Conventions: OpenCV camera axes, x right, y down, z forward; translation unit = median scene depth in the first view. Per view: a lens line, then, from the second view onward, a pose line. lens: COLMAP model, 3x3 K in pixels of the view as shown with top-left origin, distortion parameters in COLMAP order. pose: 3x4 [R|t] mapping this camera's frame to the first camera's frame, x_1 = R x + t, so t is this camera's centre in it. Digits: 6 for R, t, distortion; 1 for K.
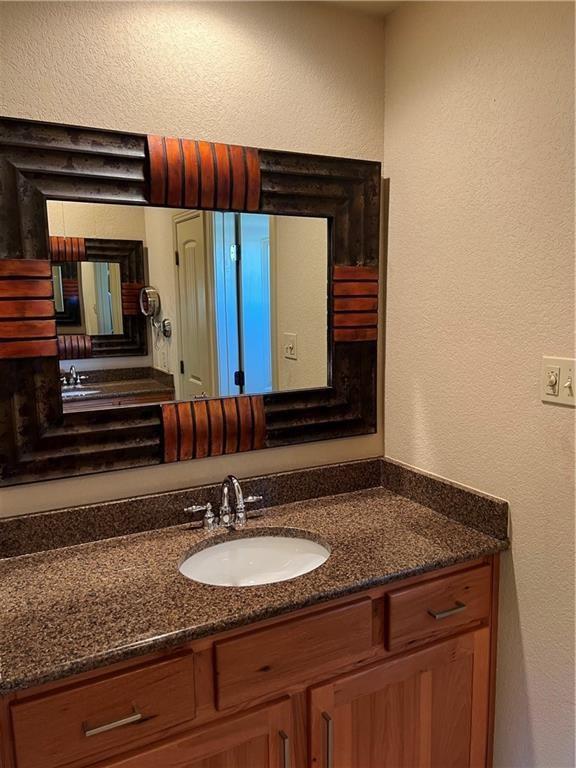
lens RADIAL K [[590.1, 0, 288.0], [0, 590.1, 384.0], [0, 0, 1]] dist [0.002911, 0.000922]
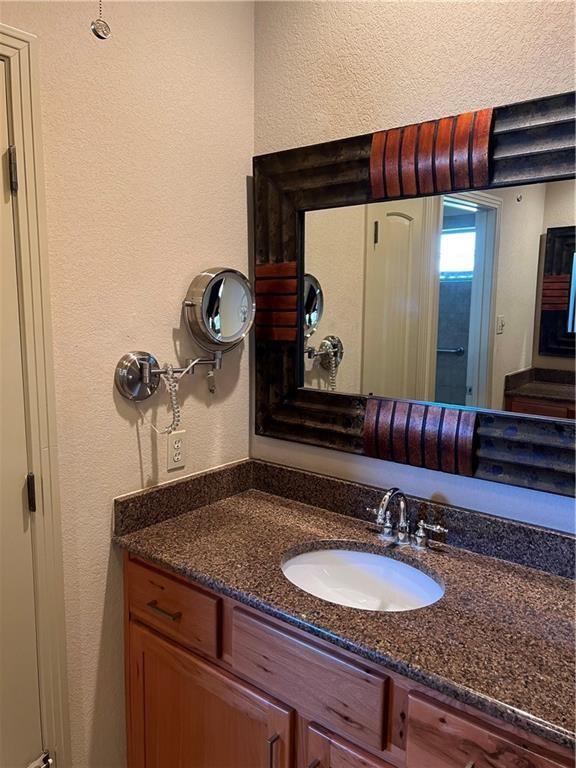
lens RADIAL K [[590.1, 0, 288.0], [0, 590.1, 384.0], [0, 0, 1]] dist [0.002911, 0.000922]
pose [[0.370219, 0.140776, -0.918216, 0.639791], [-0.141073, 0.985506, 0.094213, -0.064373], [0.918170, 0.094656, 0.384713, 0.468511]]
